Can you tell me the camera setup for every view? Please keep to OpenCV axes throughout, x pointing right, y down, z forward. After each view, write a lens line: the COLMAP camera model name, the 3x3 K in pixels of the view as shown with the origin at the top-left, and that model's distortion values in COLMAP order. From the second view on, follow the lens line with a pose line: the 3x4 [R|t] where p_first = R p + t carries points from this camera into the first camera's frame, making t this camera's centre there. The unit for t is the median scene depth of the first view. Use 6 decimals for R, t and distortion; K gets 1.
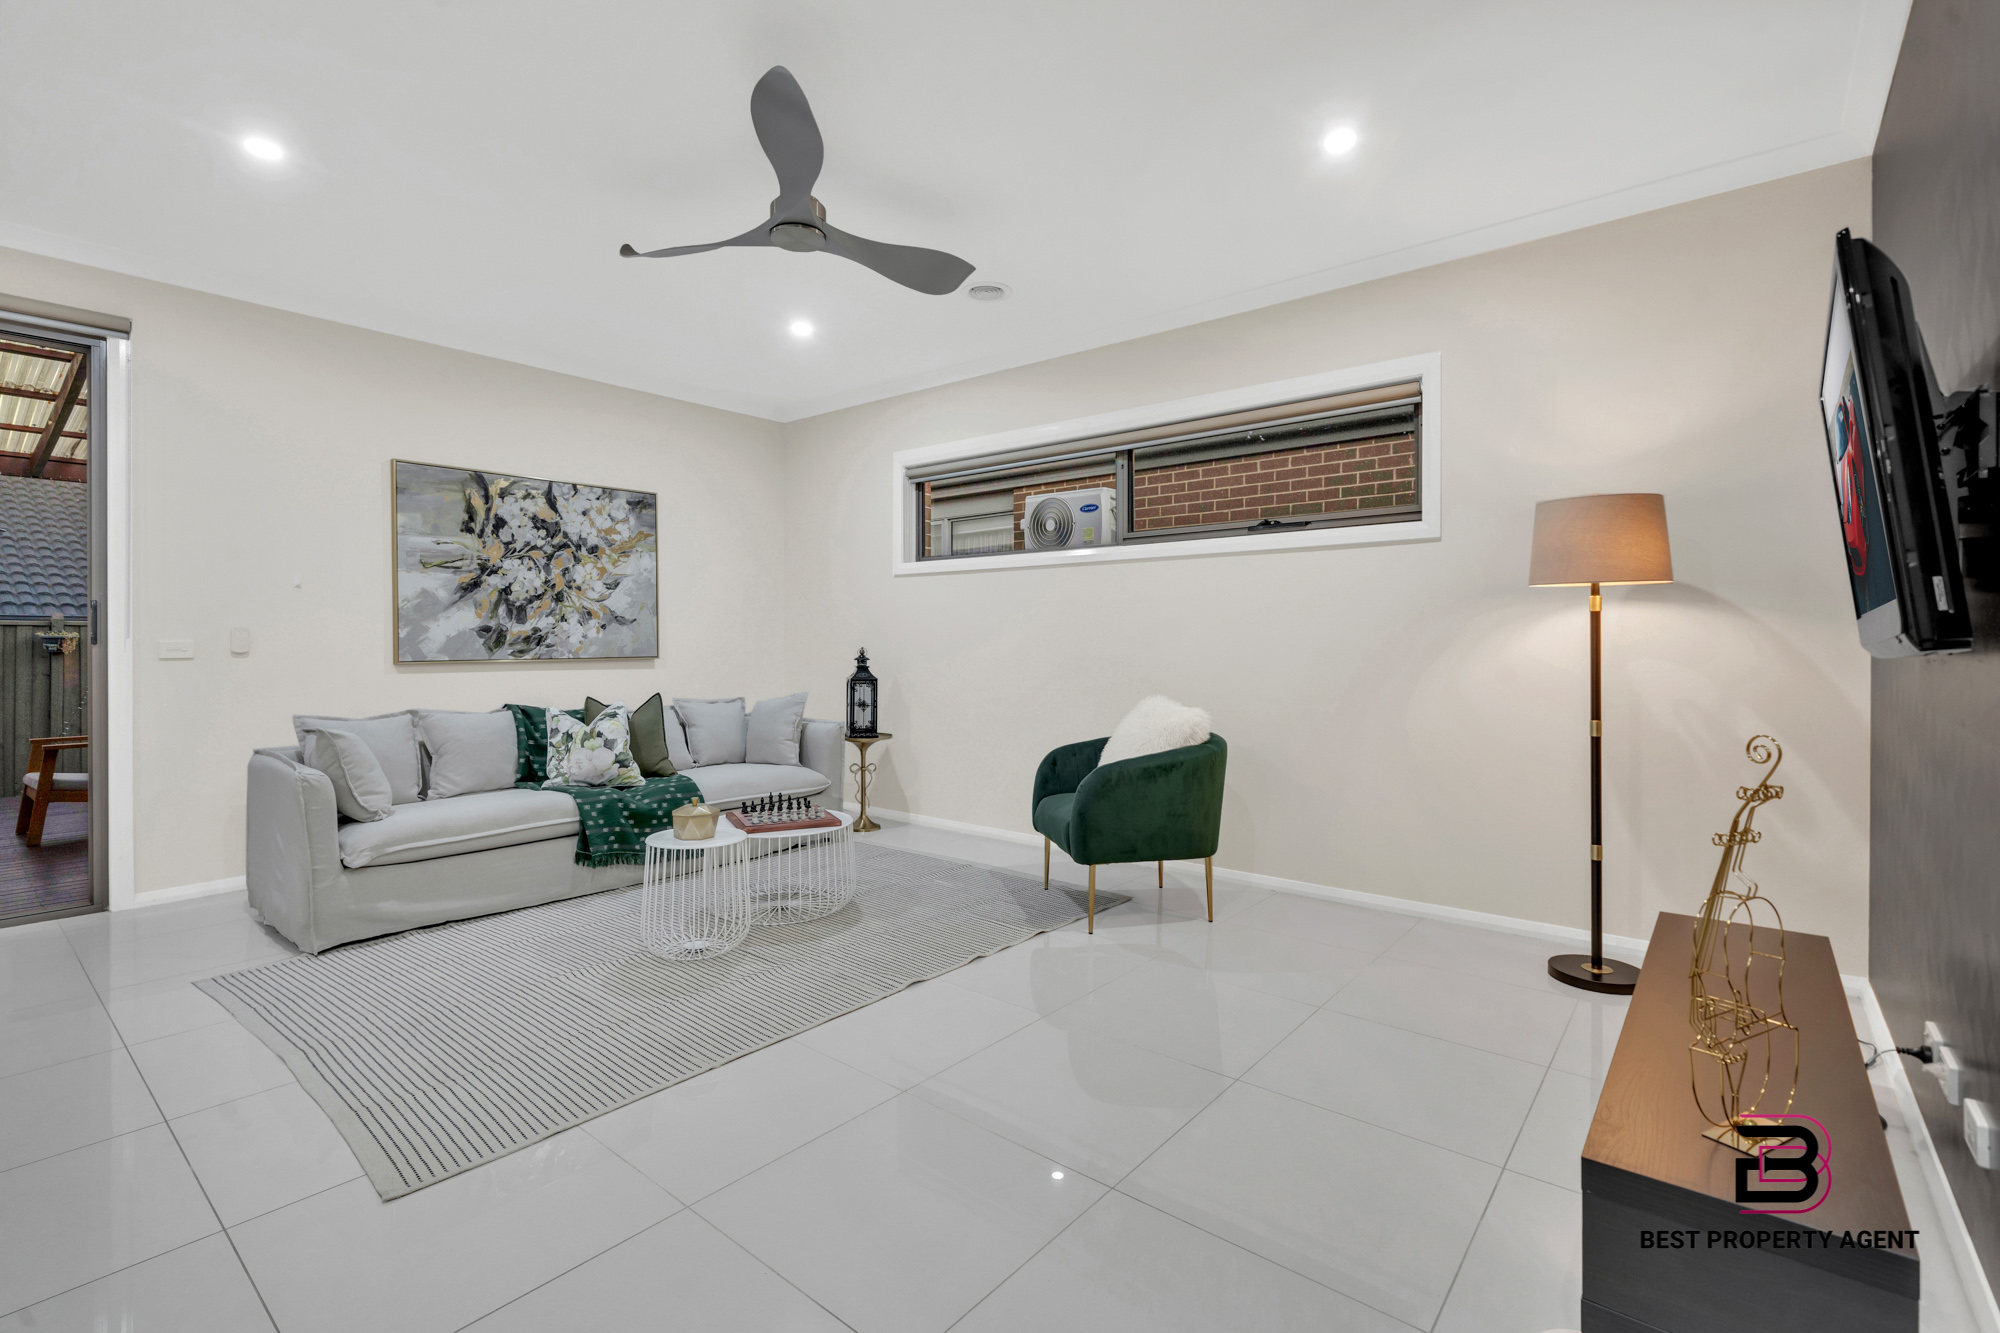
lens RADIAL K [[898.9, 0, 1006.2], [0, 898.9, 659.3], [0, 0, 1]] dist [-0.007365, 0.000062]
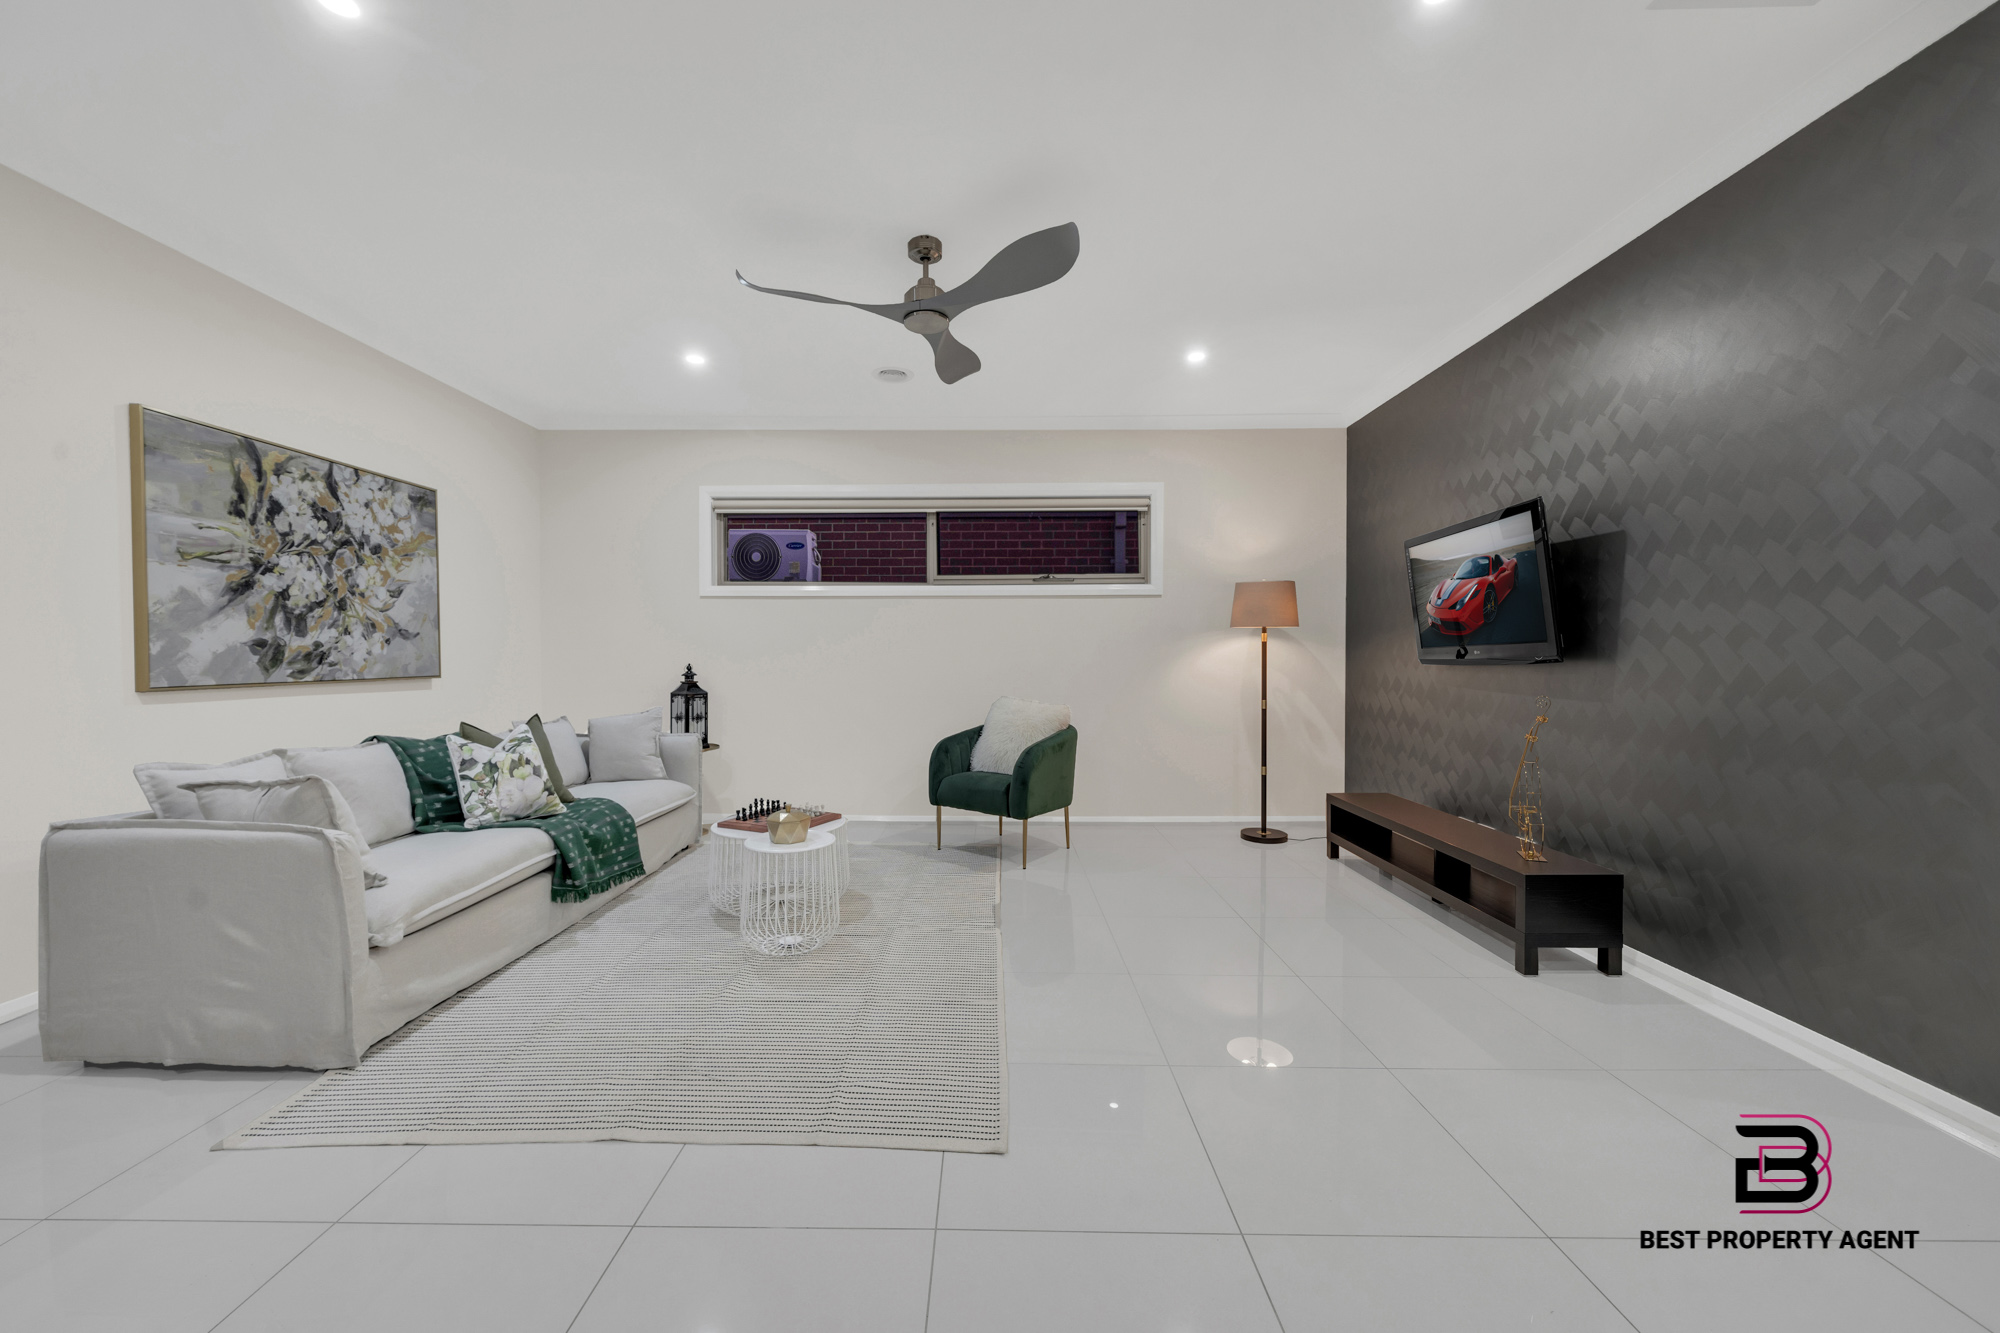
lens RADIAL K [[759.0, 0, 977.5], [0, 759.0, 671.7], [0, 0, 1]] dist [-0.003386, -0.000506]
pose [[0.773285, -0.012440, 0.633936, -0.534504], [0.012575, 0.999912, 0.004284, -0.004355], [-0.633933, 0.004659, 0.773374, 0.107424]]
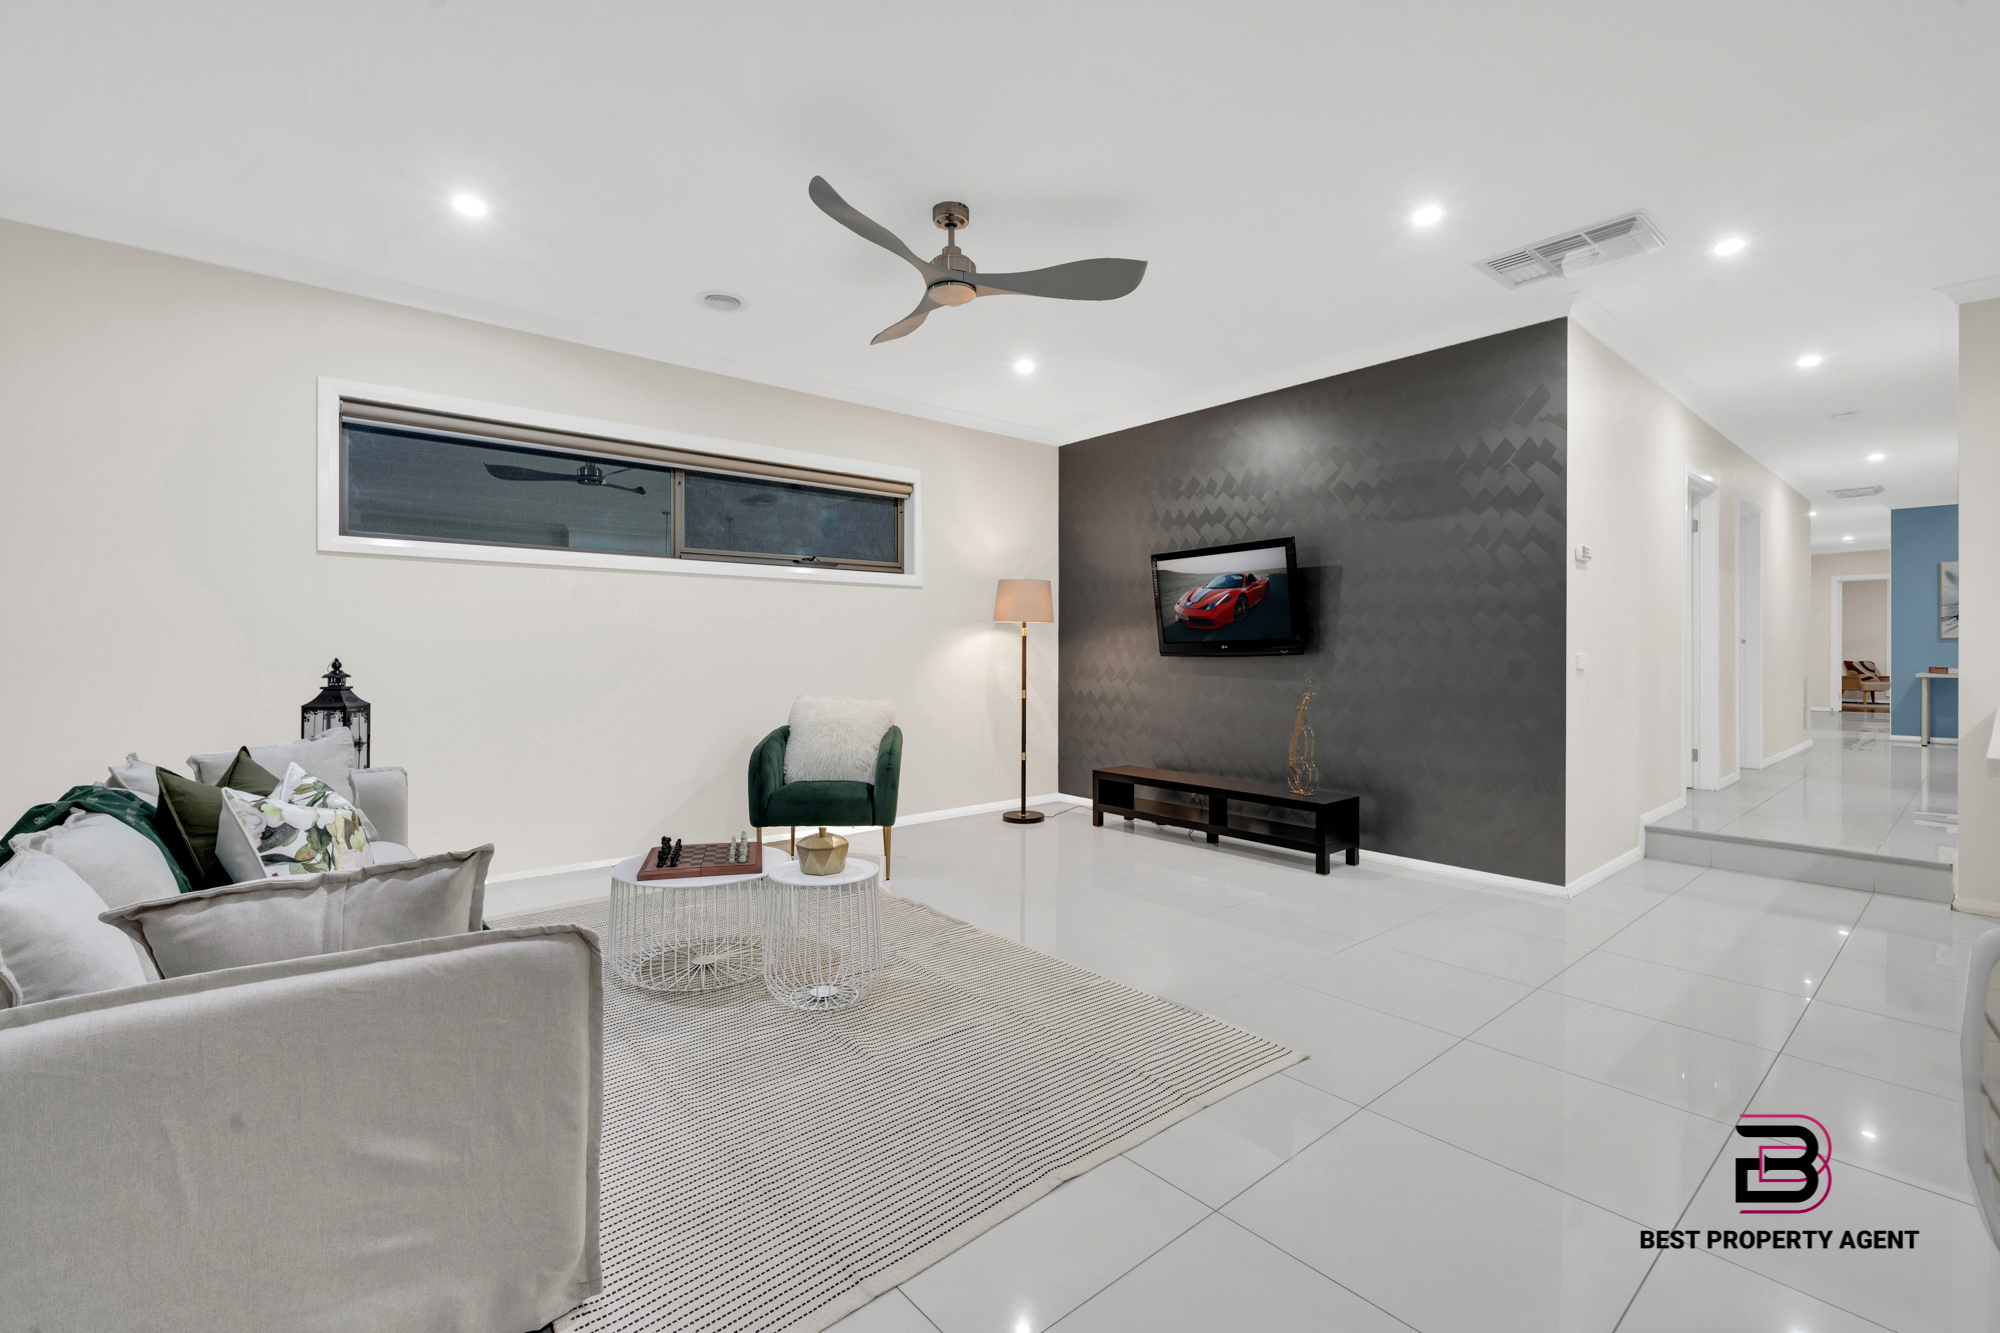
lens RADIAL K [[874.4, 0, 1001.7], [0, 874.4, 647.6], [0, 0, 1]] dist [0.000327, 0.001006]
pose [[0.158858, 0.003475, 0.987295, -0.843733], [0.017523, 0.999826, -0.006339, -0.010618], [-0.987146, 0.018307, 0.158769, 0.489710]]
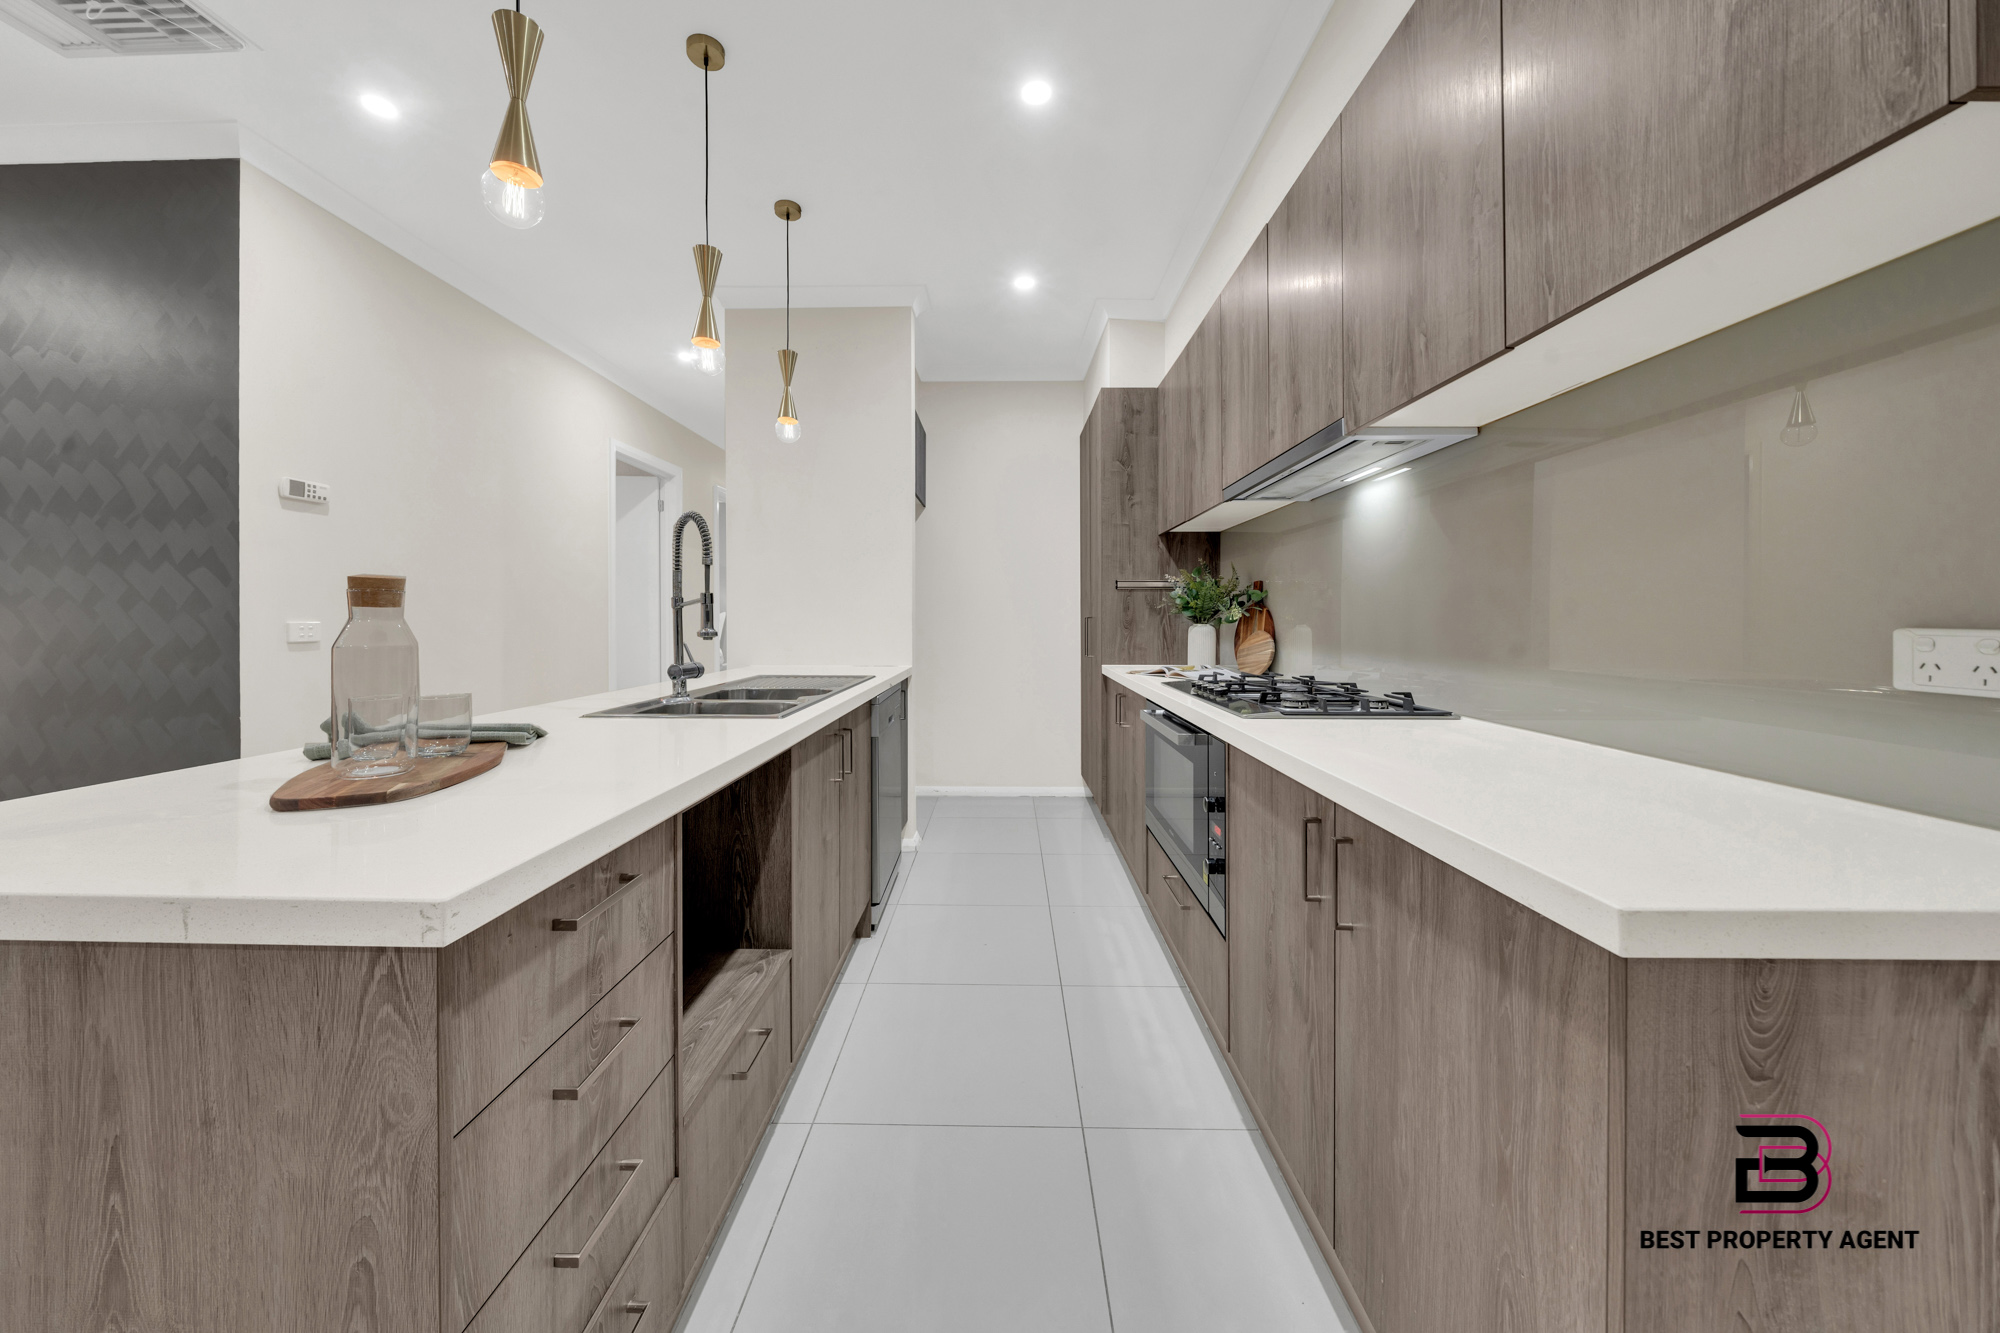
lens RADIAL K [[699.0, 0, 987.6], [0, 699.0, 618.0], [0, 0, 1]] dist [-0.006293, 0.000234]
pose [[-0.625175, 0.003574, 0.780476, -0.622343], [0.017817, 0.999794, 0.009694, 0.001153], [-0.780281, 0.019966, -0.625110, -0.039343]]
